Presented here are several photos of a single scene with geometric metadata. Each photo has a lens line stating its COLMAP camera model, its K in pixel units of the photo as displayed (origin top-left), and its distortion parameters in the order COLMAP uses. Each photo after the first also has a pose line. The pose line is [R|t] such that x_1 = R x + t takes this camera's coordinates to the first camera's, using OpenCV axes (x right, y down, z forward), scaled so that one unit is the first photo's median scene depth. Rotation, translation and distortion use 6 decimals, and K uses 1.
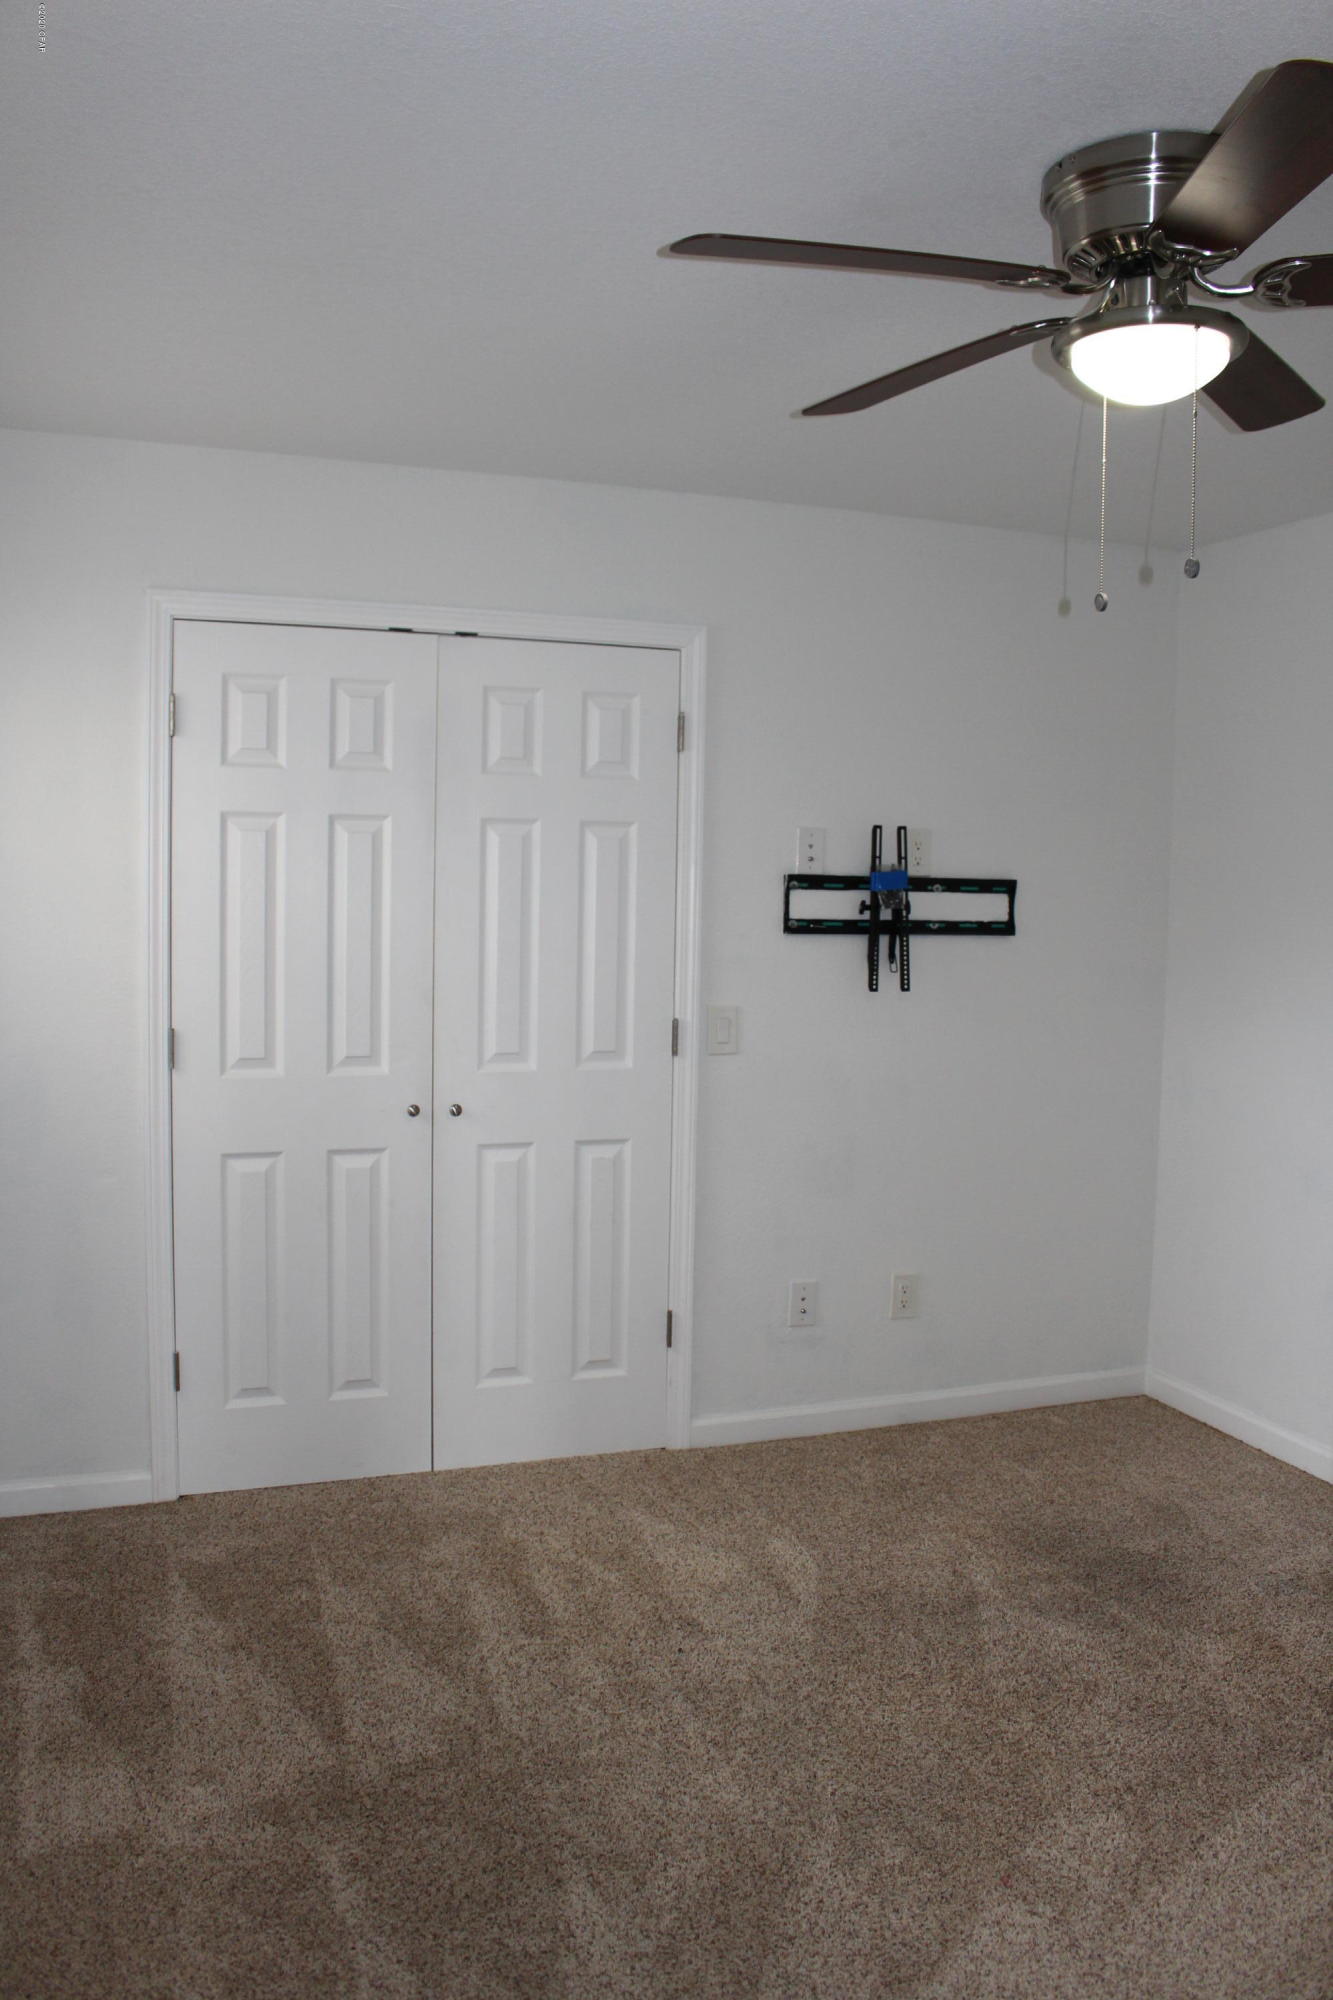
lens RADIAL K [[1654.9, 0, 666.5], [0, 1654.9, 1000.0], [0, 0, 1]] dist [-0.164246, 0.136715]
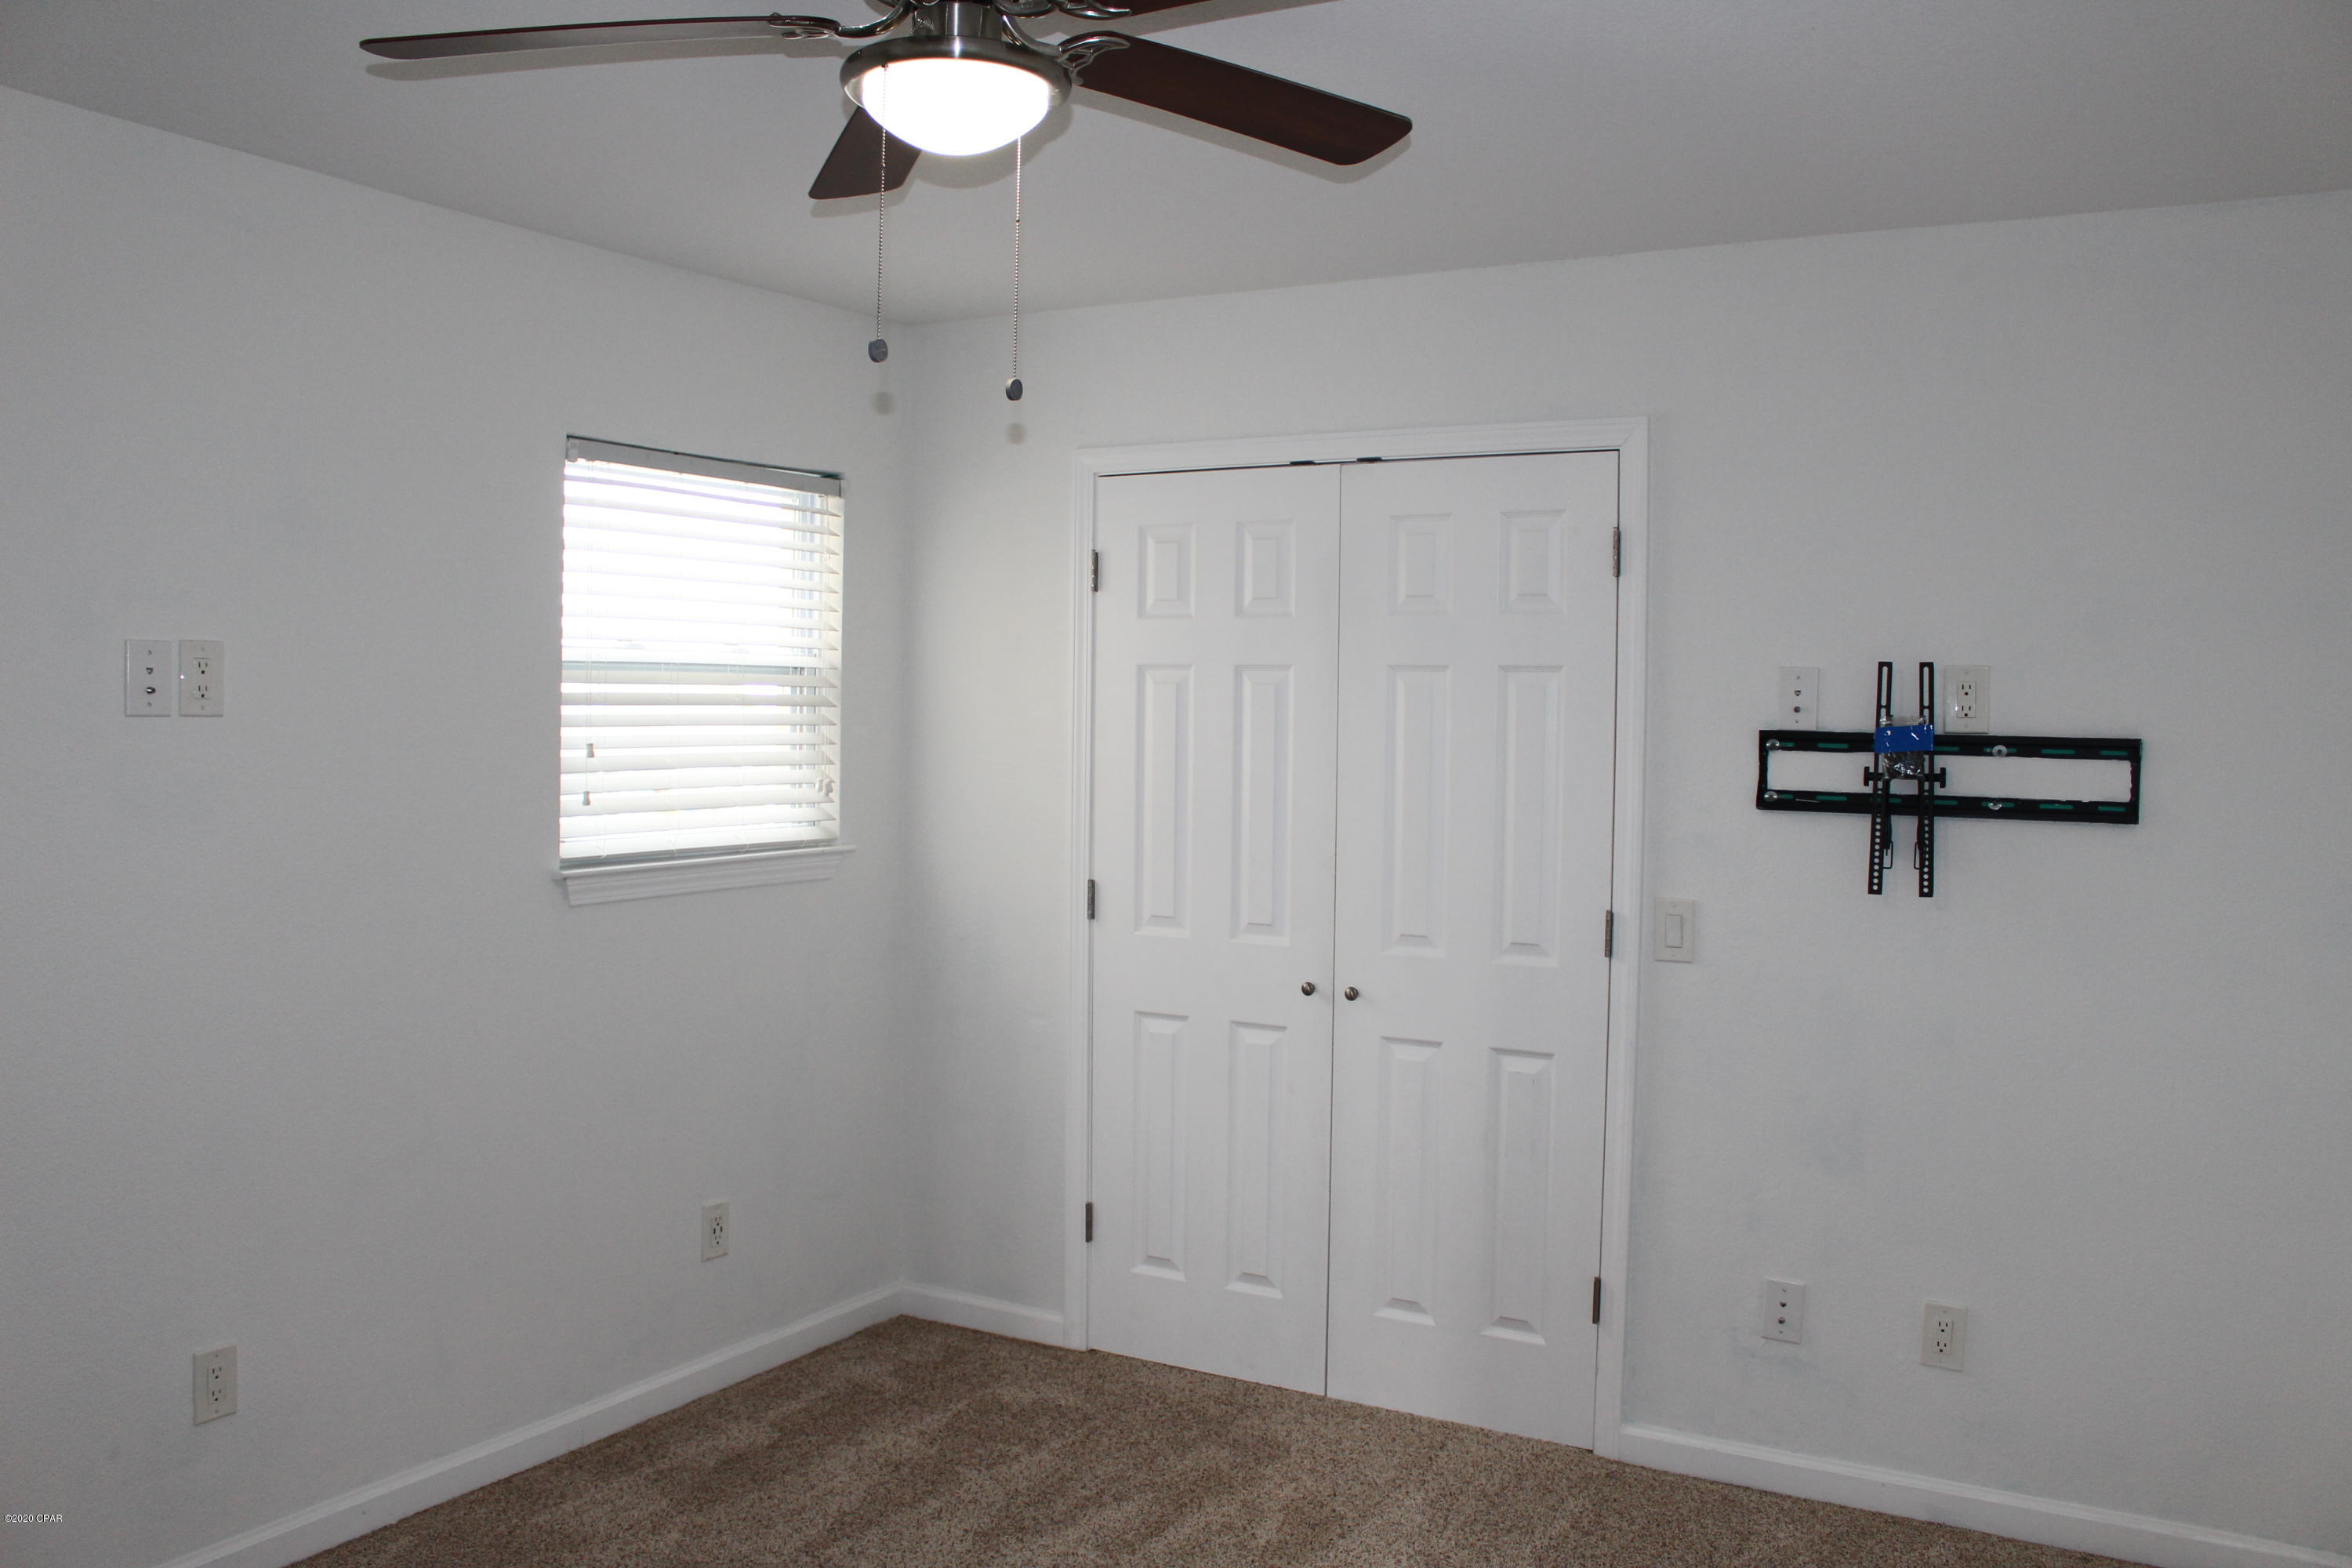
lens RADIAL K [[1946.1, 0, 1185.5], [0, 1946.1, 781.9], [0, 0, 1]] dist [-0.164246, 0.136715]
pose [[0.632030, 0.020775, -0.774665, 0.585334], [-0.062127, 0.997781, -0.023929, -0.015525], [0.772449, 0.063251, 0.631919, 0.246763]]
